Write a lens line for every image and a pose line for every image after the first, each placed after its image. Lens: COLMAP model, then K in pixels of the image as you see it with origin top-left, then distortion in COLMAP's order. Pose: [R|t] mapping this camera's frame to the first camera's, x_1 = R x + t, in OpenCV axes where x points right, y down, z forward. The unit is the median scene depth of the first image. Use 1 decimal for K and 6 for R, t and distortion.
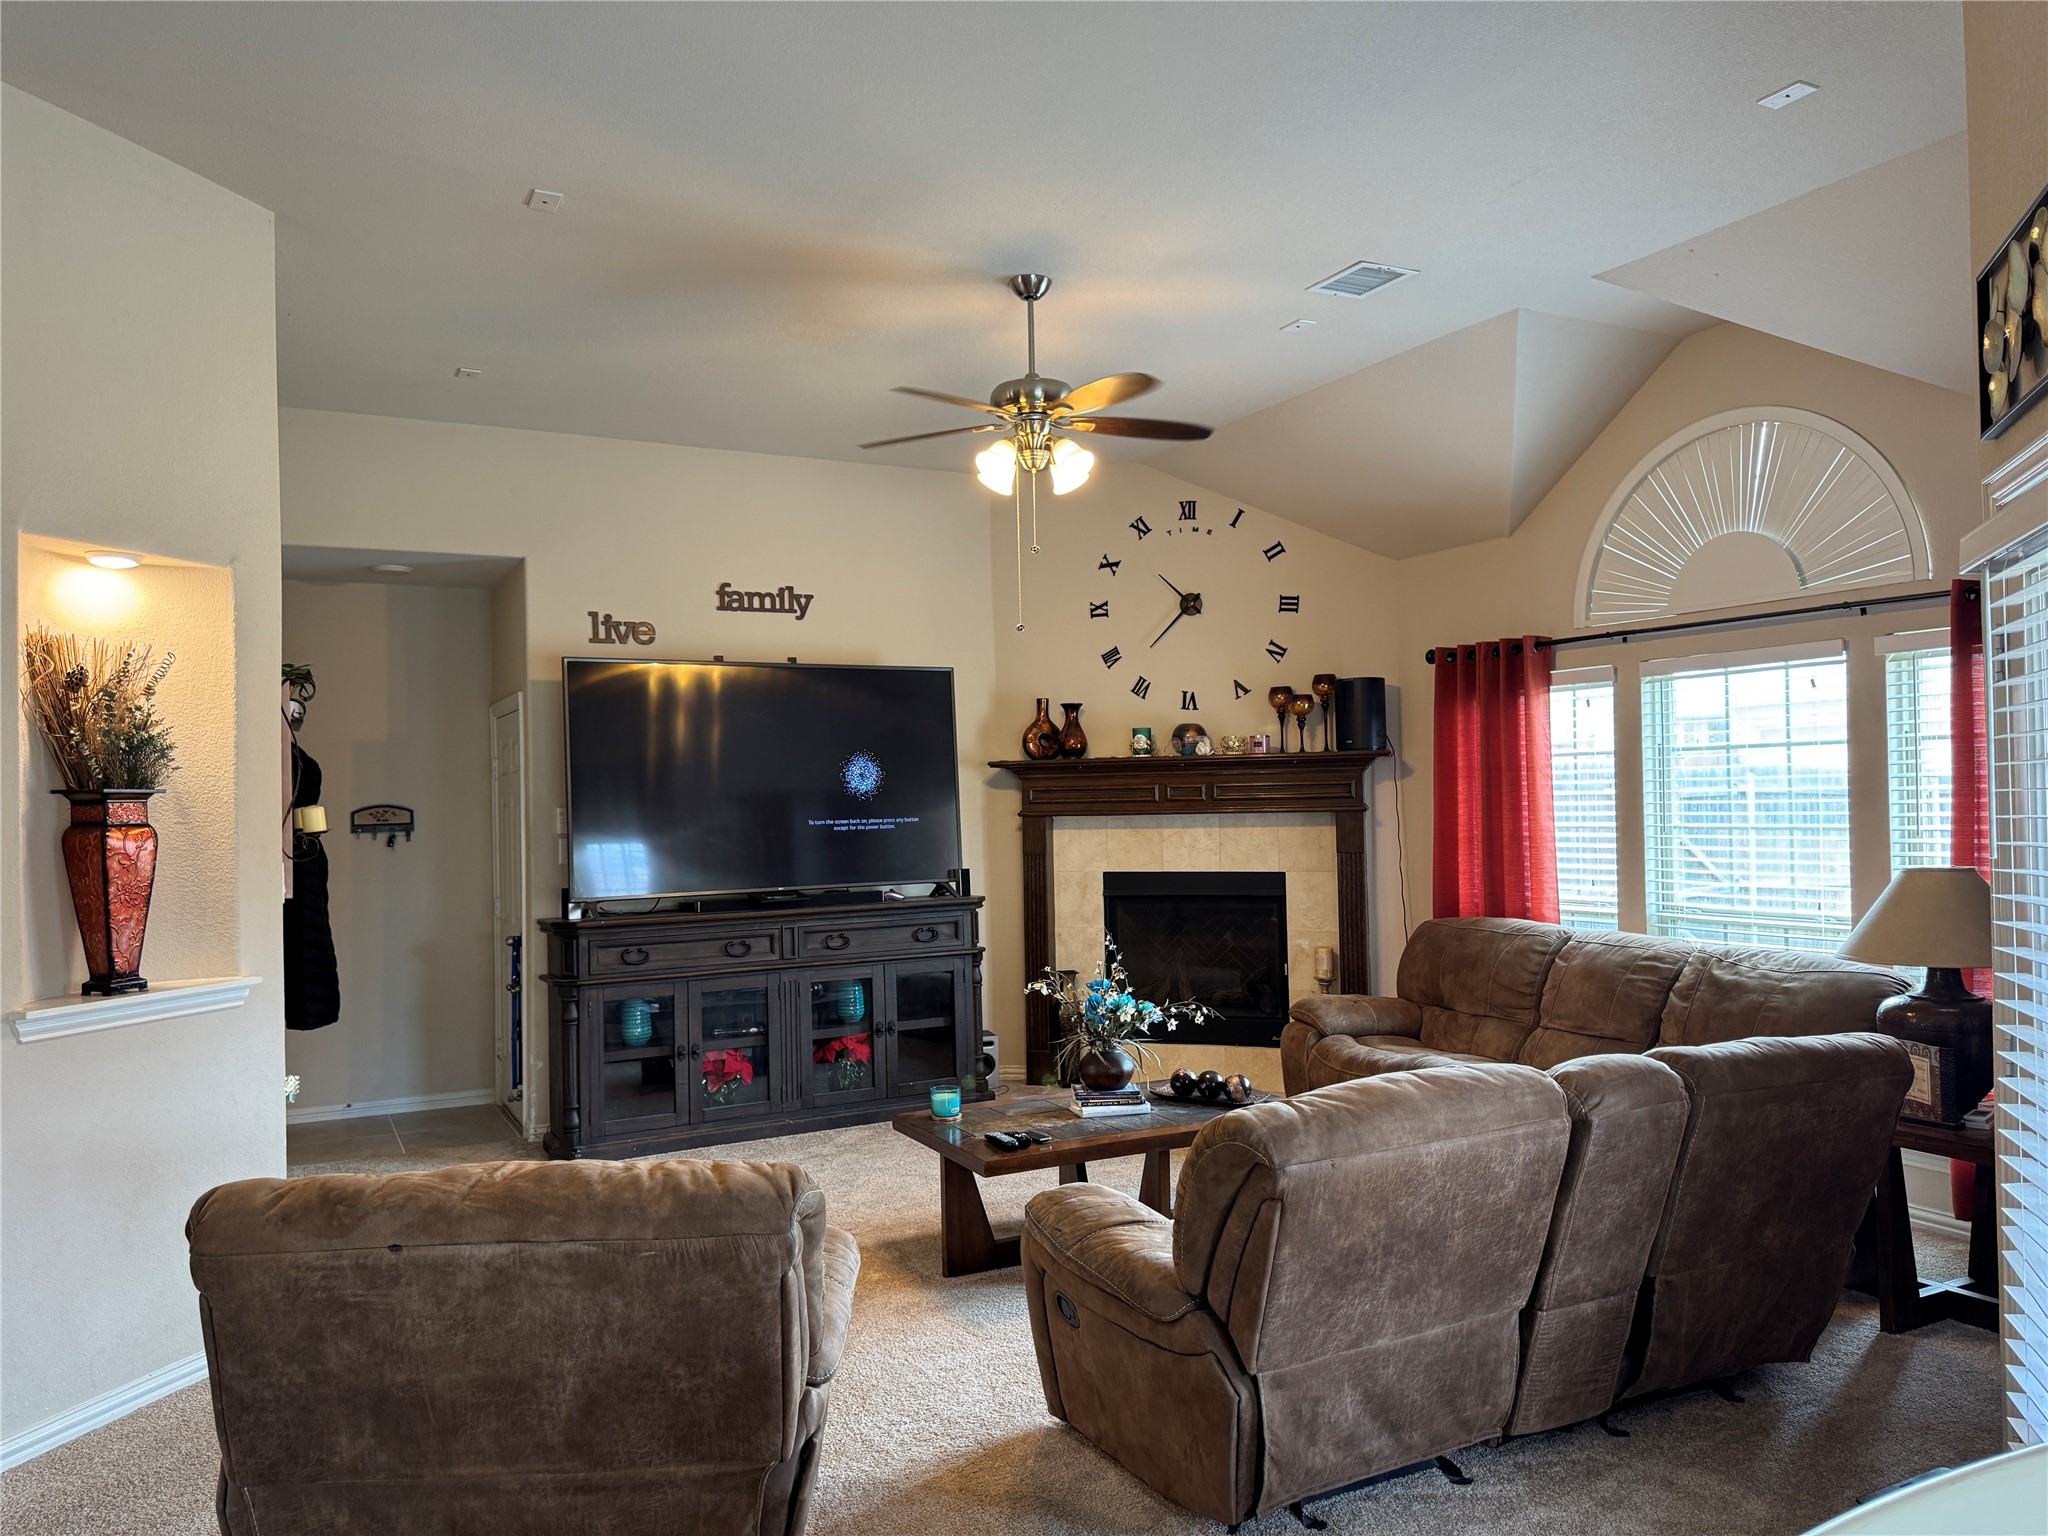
lens RADIAL K [[1449.0, 0, 1041.9], [0, 1449.0, 767.4], [0, 0, 1]] dist [0.105685, -0.134347]
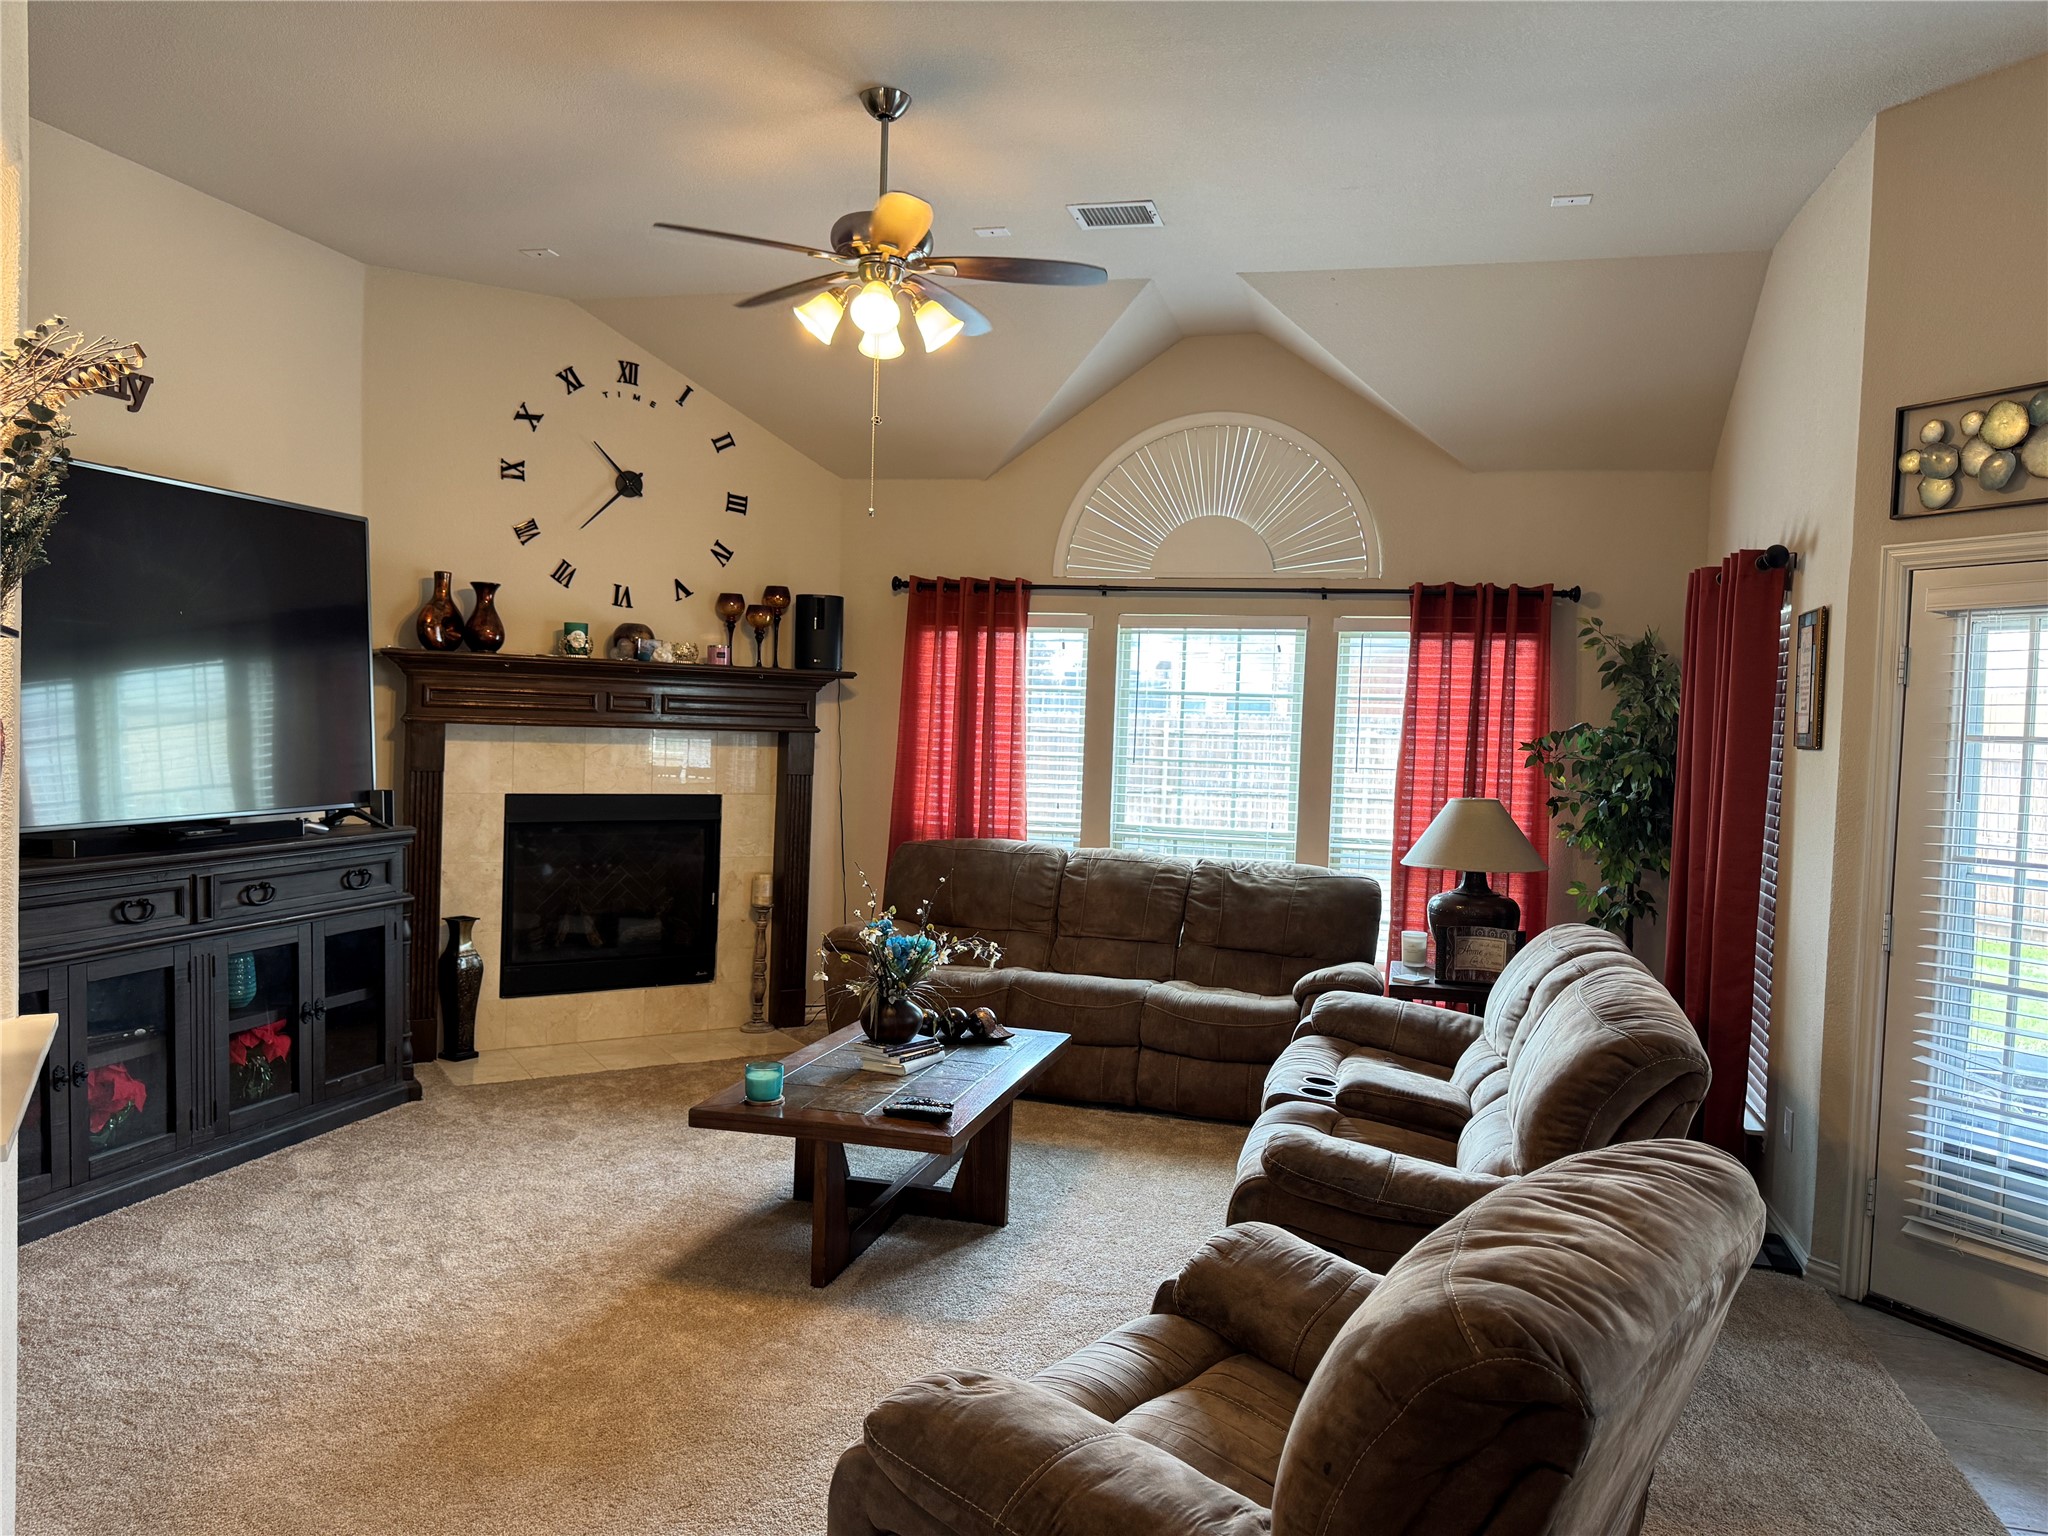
lens RADIAL K [[1449.0, 0, 1012.8], [0, 1449.0, 766.8], [0, 0, 1]] dist [0.105685, -0.134347]
pose [[0.666763, 0.017505, 0.745065, -0.431006], [-0.062778, 0.997490, 0.032745, 0.013503], [-0.742621, -0.068607, 0.666188, 0.266695]]
